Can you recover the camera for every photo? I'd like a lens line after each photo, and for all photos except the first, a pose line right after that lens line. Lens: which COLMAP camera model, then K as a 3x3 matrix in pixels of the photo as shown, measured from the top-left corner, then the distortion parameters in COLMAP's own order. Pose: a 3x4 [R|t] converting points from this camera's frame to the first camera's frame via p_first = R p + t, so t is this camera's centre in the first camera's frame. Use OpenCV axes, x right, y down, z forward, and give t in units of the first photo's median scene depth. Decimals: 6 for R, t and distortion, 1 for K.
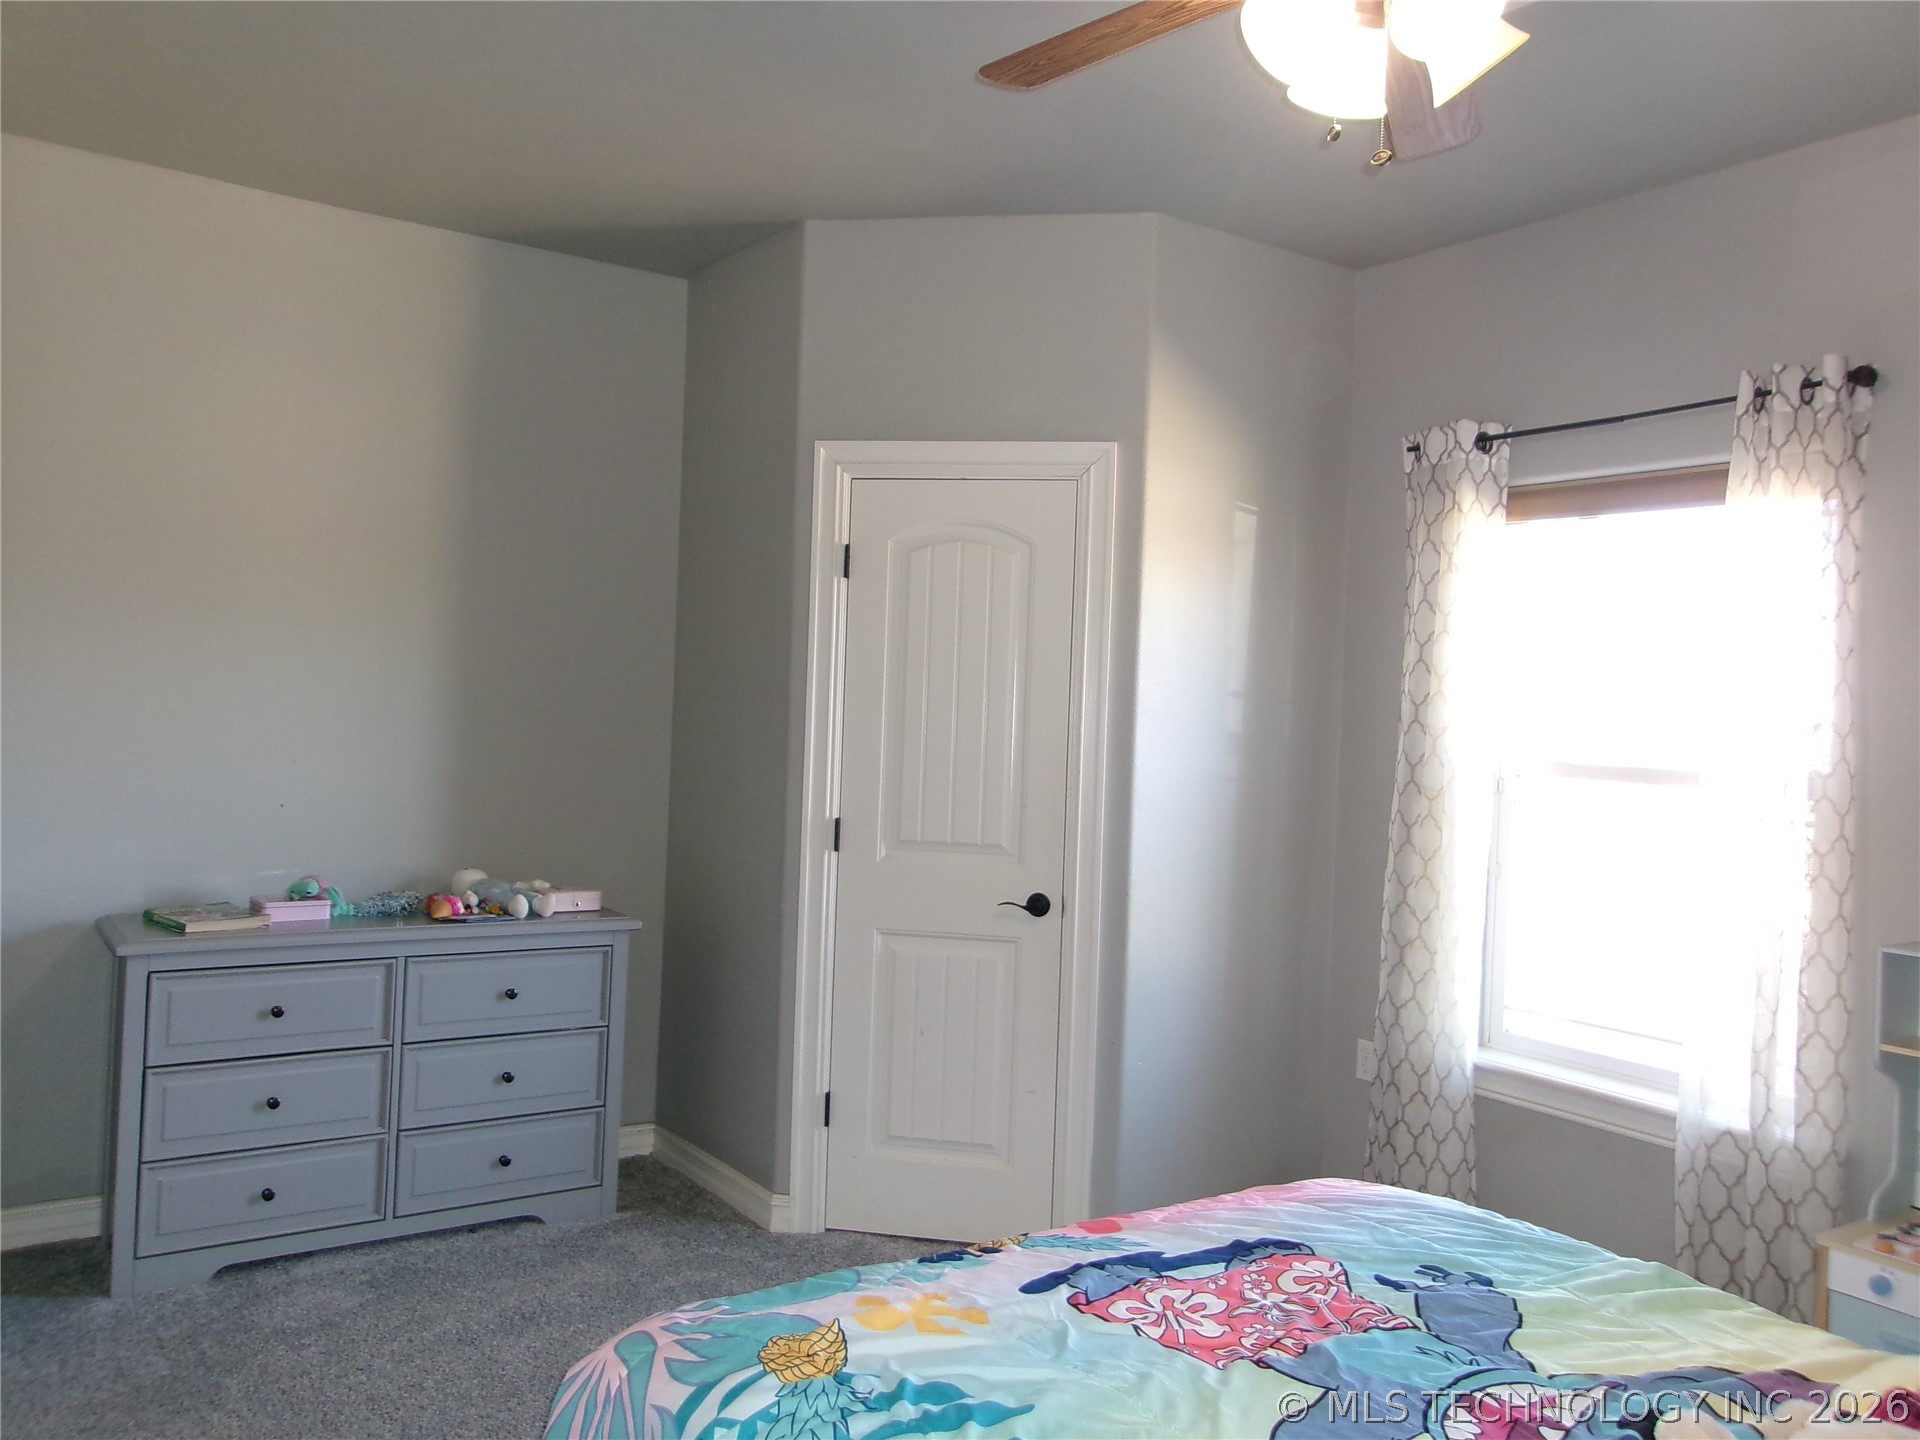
lens RADIAL K [[1499.0, 0, 960.0], [0, 1499.0, 720.0], [0, 0, 1]] dist [-0.002925, -0.000782]
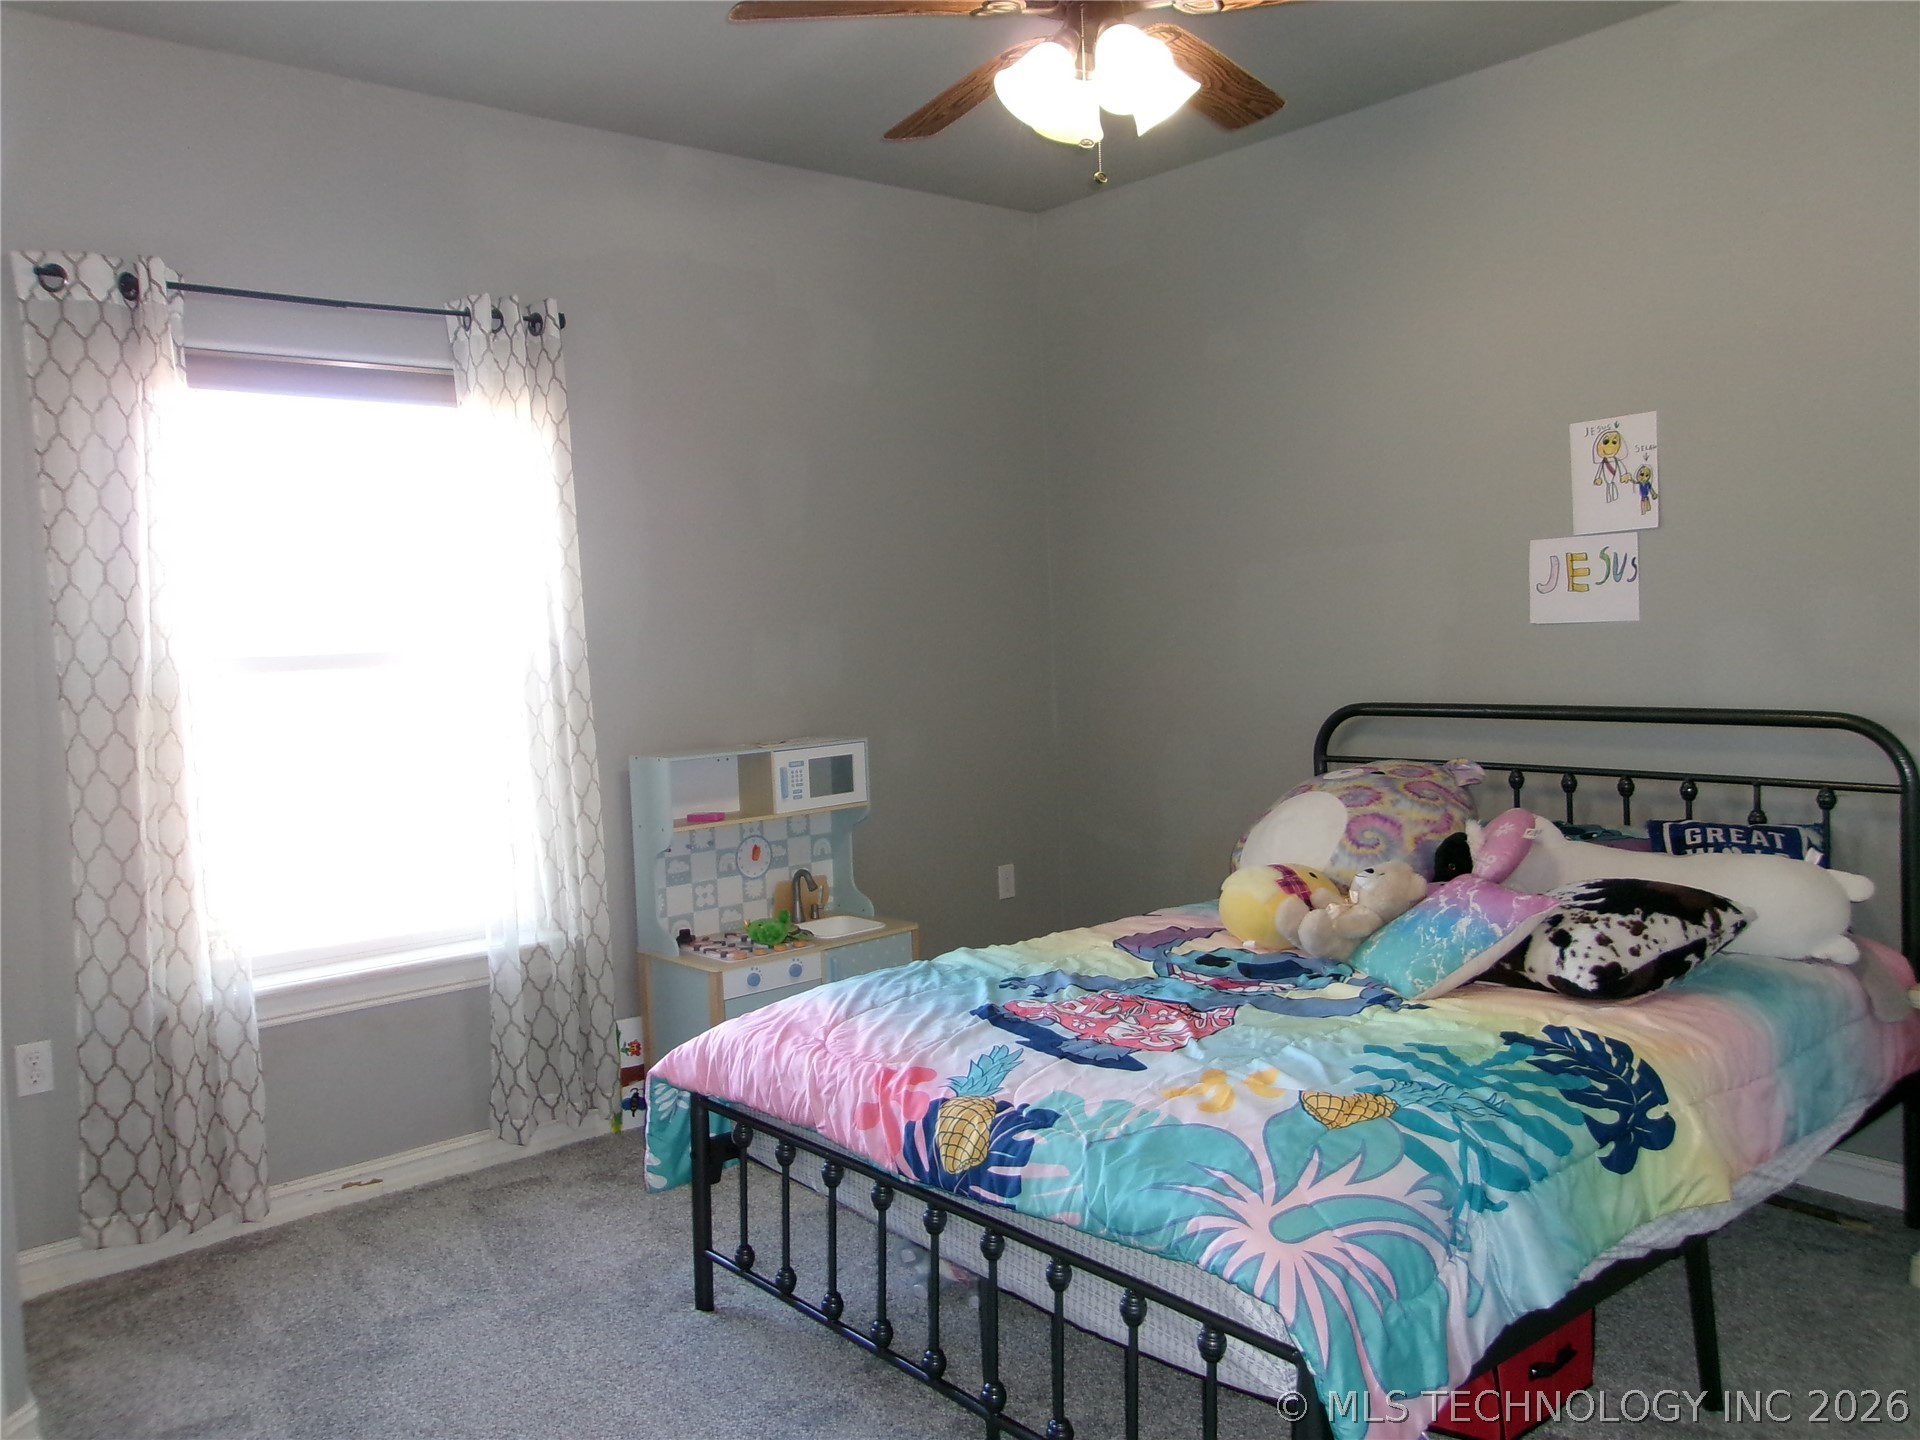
lens RADIAL K [[1499.0, 0, 960.0], [0, 1499.0, 720.0], [0, 0, 1]] dist [-0.002925, -0.000782]
pose [[-0.103668, -0.101967, 0.989371, -0.651662], [0.043235, 0.993329, 0.106905, -0.015364], [-0.993672, 0.053858, -0.098567, 0.743984]]
